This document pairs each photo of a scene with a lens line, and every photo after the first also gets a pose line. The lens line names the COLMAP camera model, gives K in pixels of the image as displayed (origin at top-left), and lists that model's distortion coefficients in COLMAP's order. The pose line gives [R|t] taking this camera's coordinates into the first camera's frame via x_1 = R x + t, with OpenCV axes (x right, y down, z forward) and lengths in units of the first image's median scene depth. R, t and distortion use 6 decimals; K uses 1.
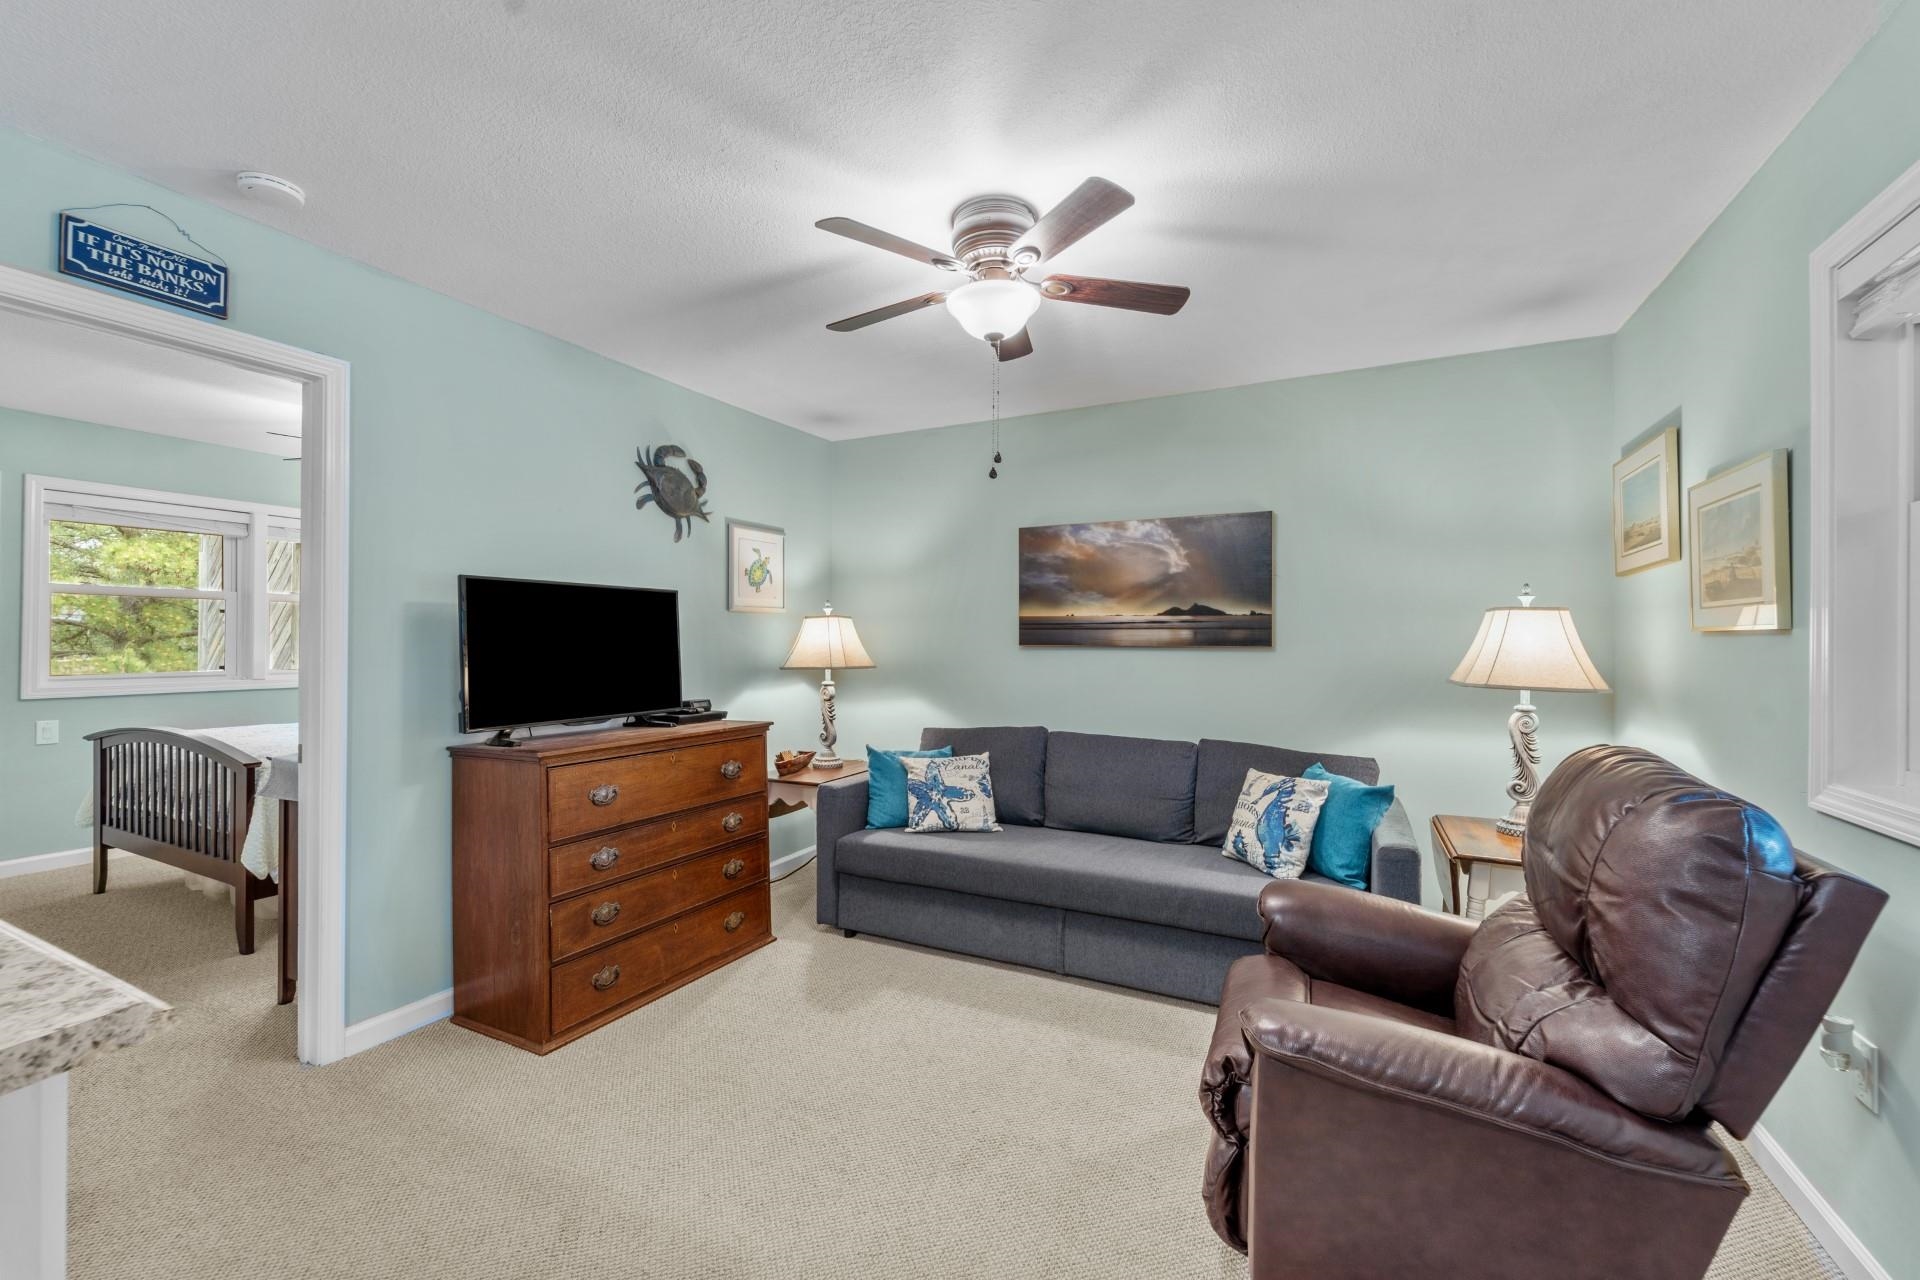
lens RADIAL K [[775.5, 0, 960.0], [0, 775.5, 640.0], [0, 0, 1]] dist [0.000839, -0.000576]
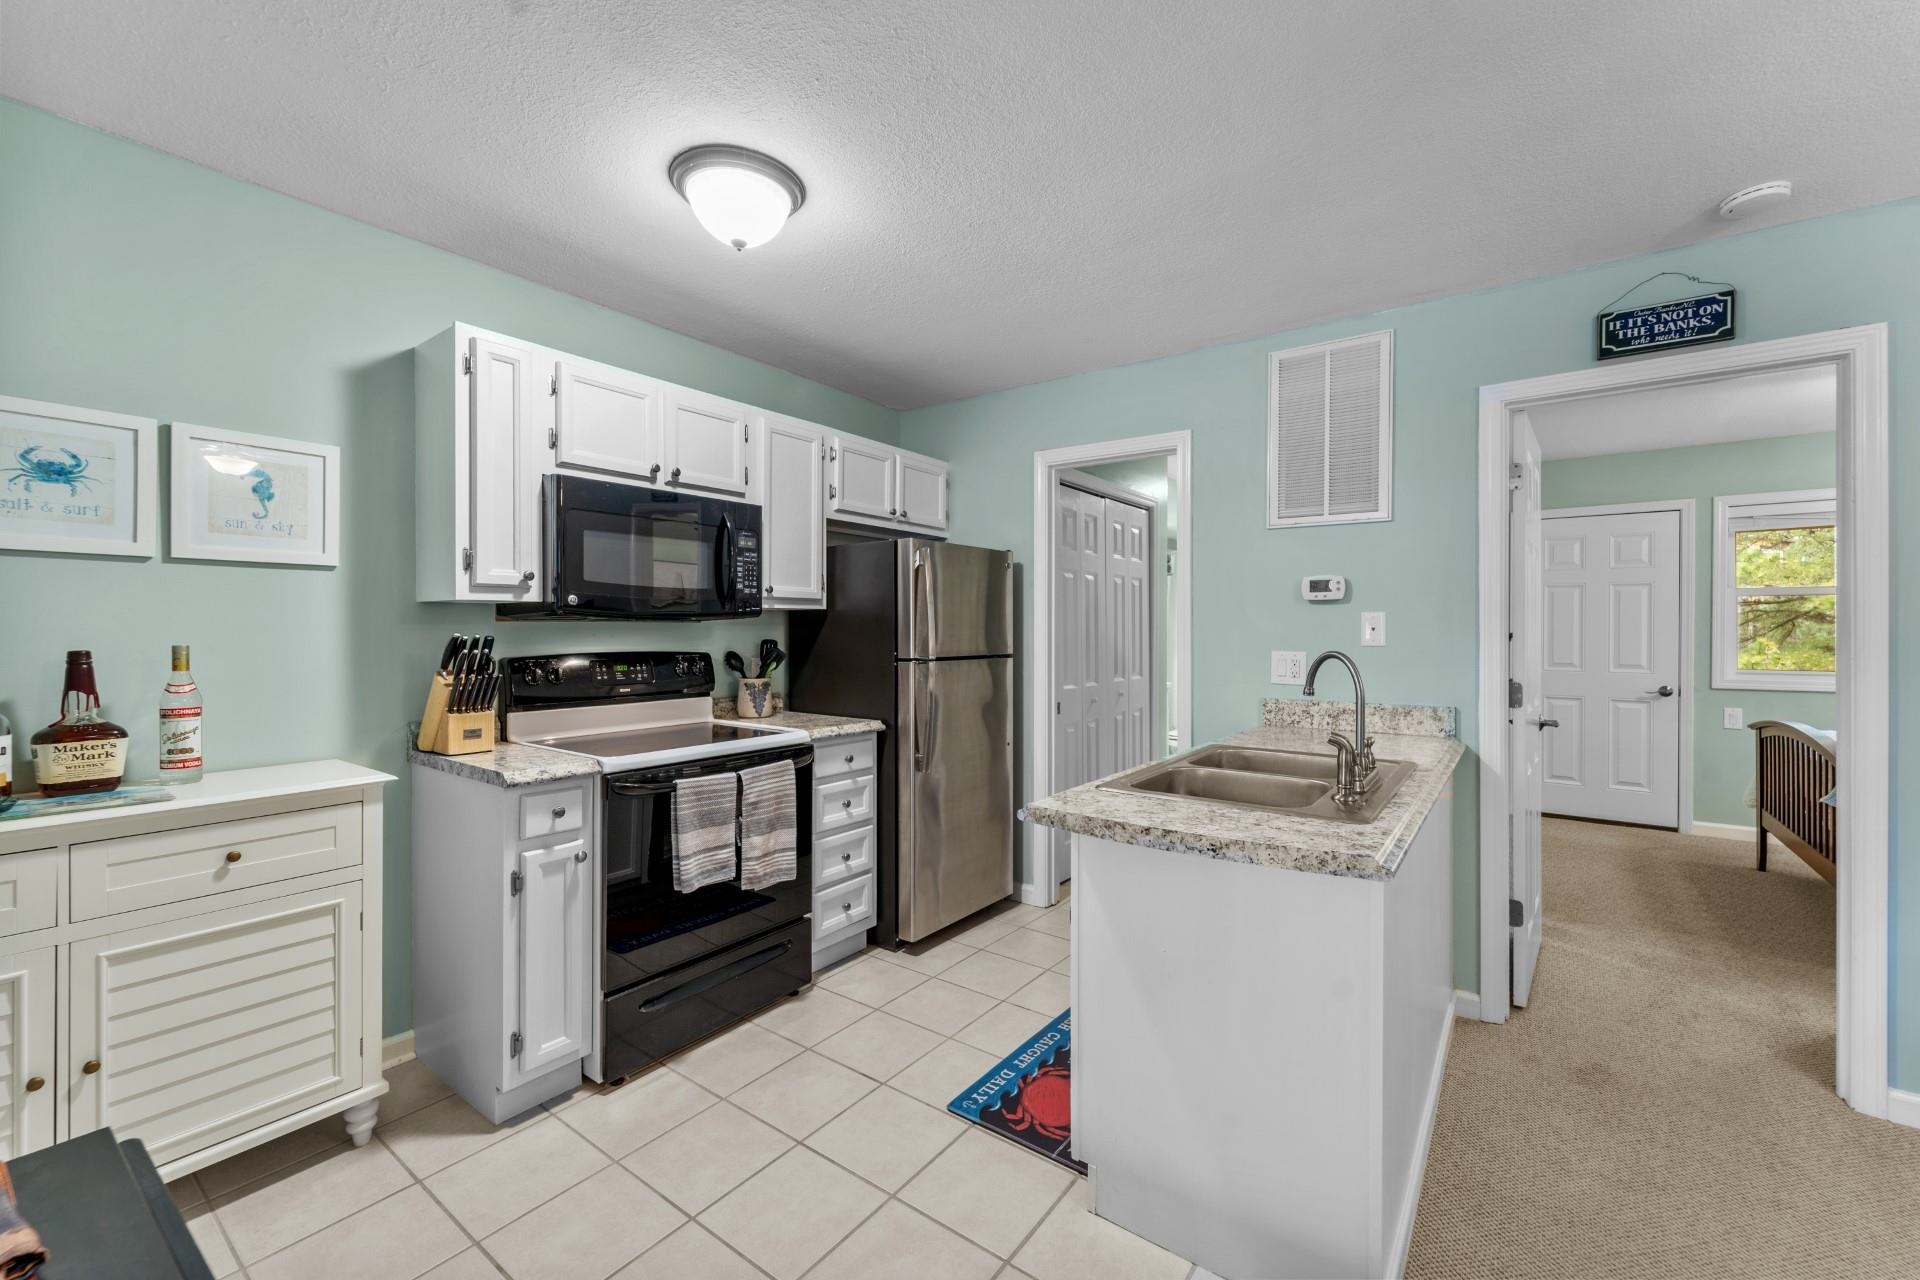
lens RADIAL K [[770.3, 0, 966.3], [0, 770.3, 629.2], [0, 0, 1]] dist [0.003440, -0.000219]
pose [[-0.164673, -0.008596, -0.986311, 0.170436], [0.000444, 0.999961, -0.008789, -0.004317], [0.986348, -0.001885, -0.164663, 0.088671]]
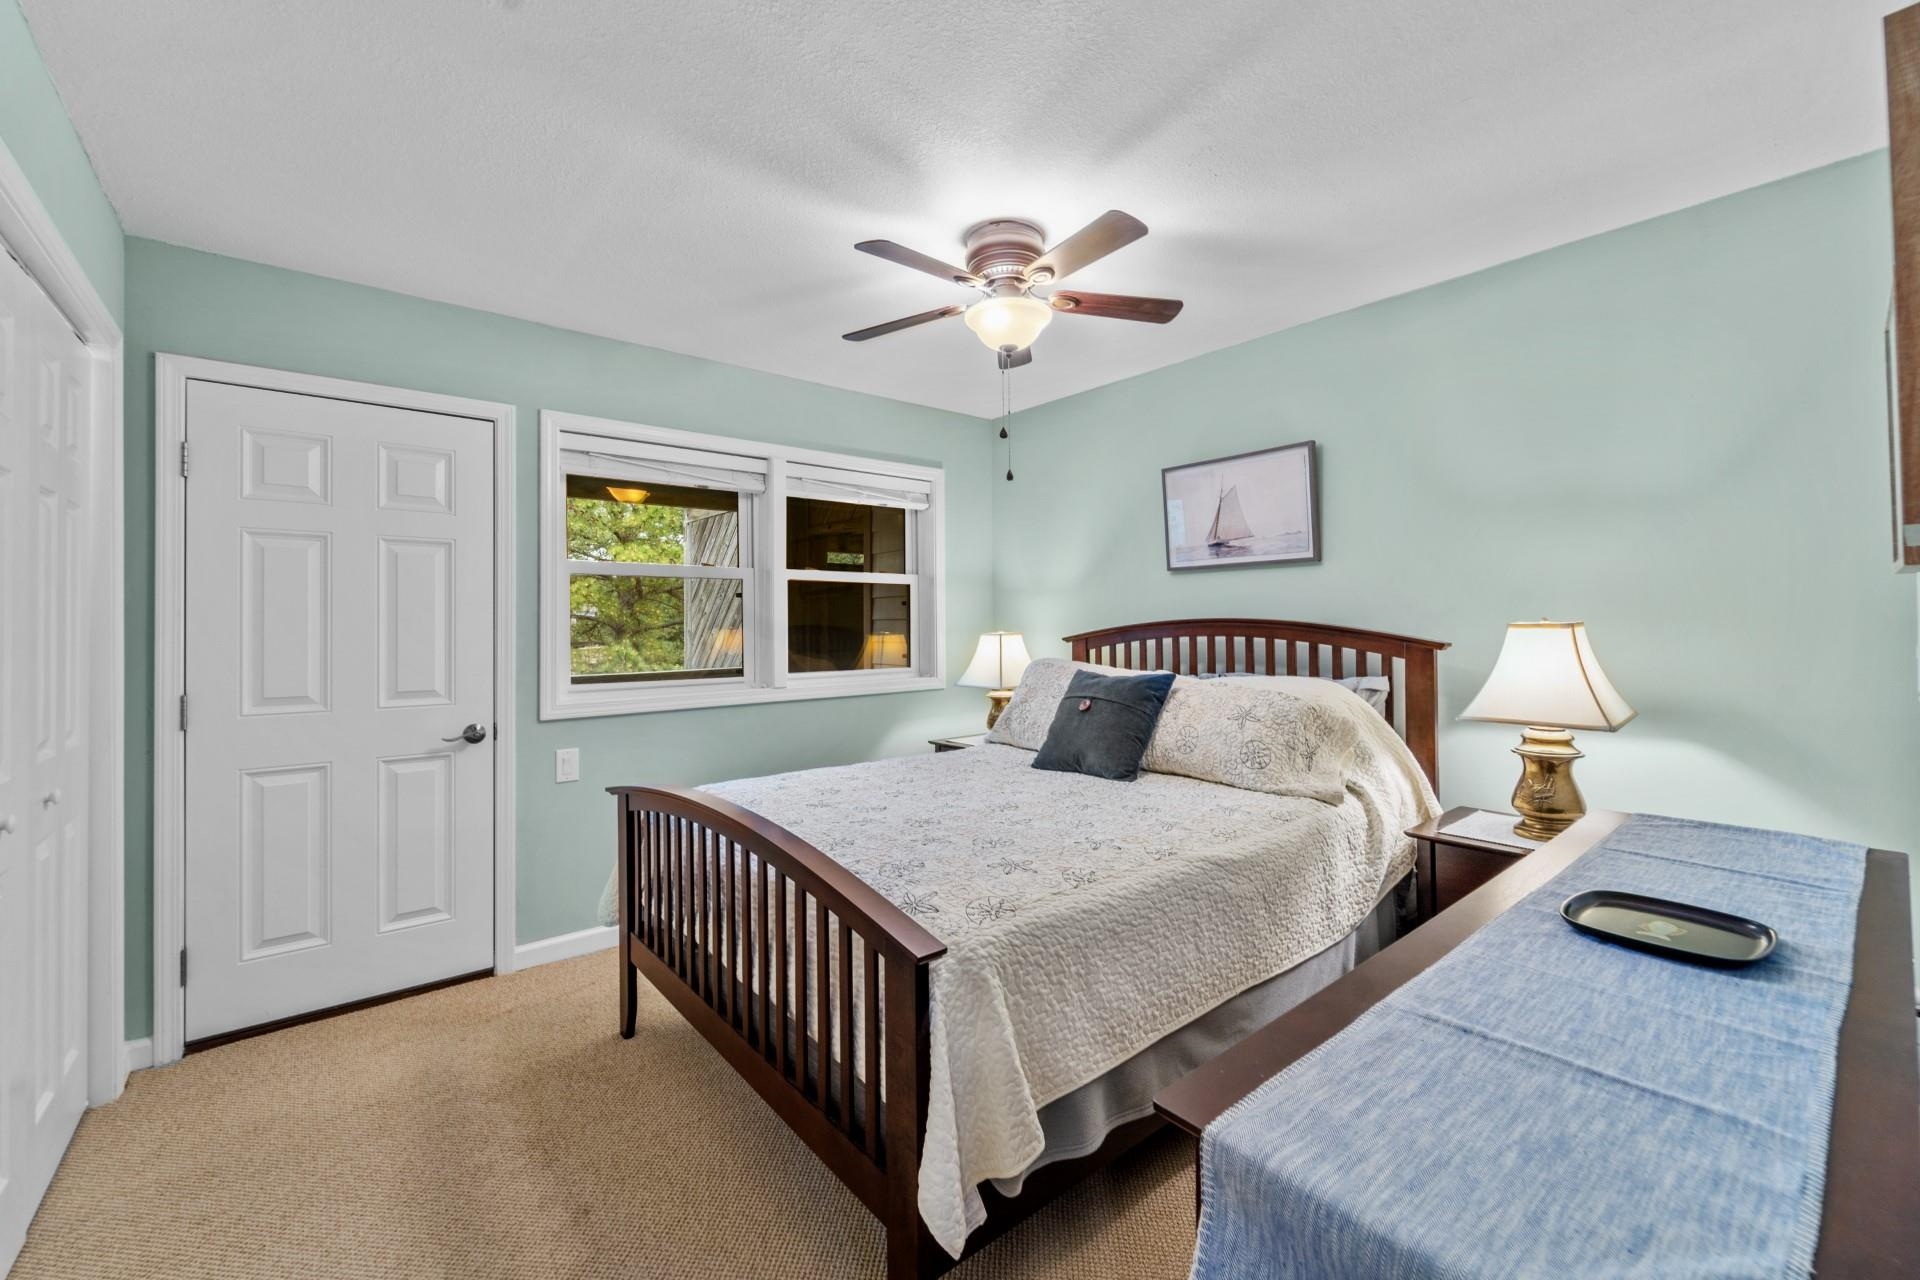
lens RADIAL K [[784.2, 0, 961.0], [0, 784.2, 618.3], [0, 0, 1]] dist [0.000898, -0.000058]
pose [[0.917500, -0.018154, -0.397322, -0.686779], [0.016364, 0.999835, -0.007897, -0.008214], [0.397400, 0.000744, 0.917645, 0.595750]]
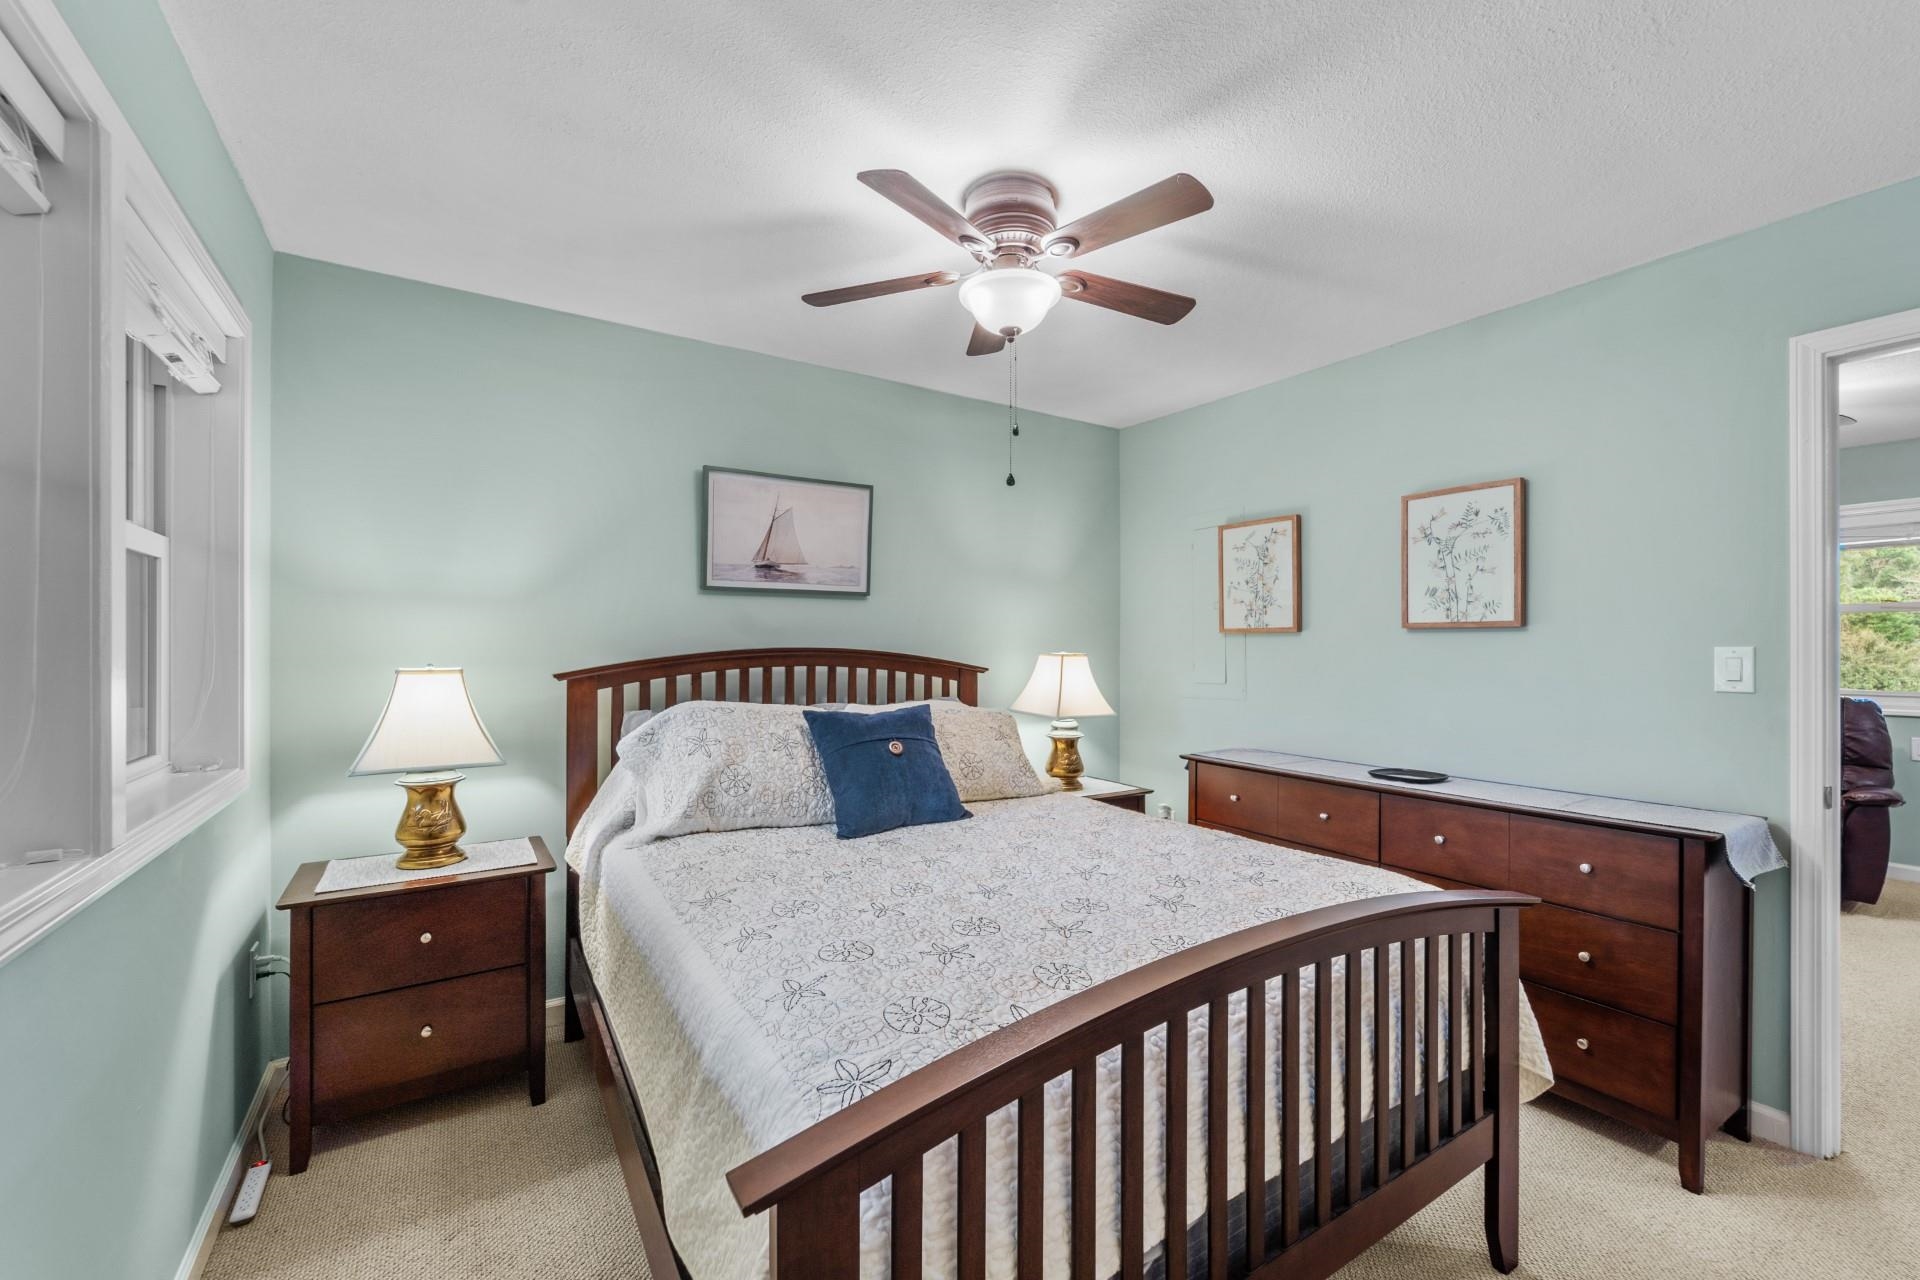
lens RADIAL K [[782.2, 0, 958.8], [0, 782.2, 645.9], [0, 0, 1]] dist [0.007948, -0.000139]
pose [[0.500746, -0.005368, 0.865577, -1.468828], [-0.000271, 0.999980, 0.006358, -0.017940], [-0.865594, -0.003419, 0.500735, 0.996082]]
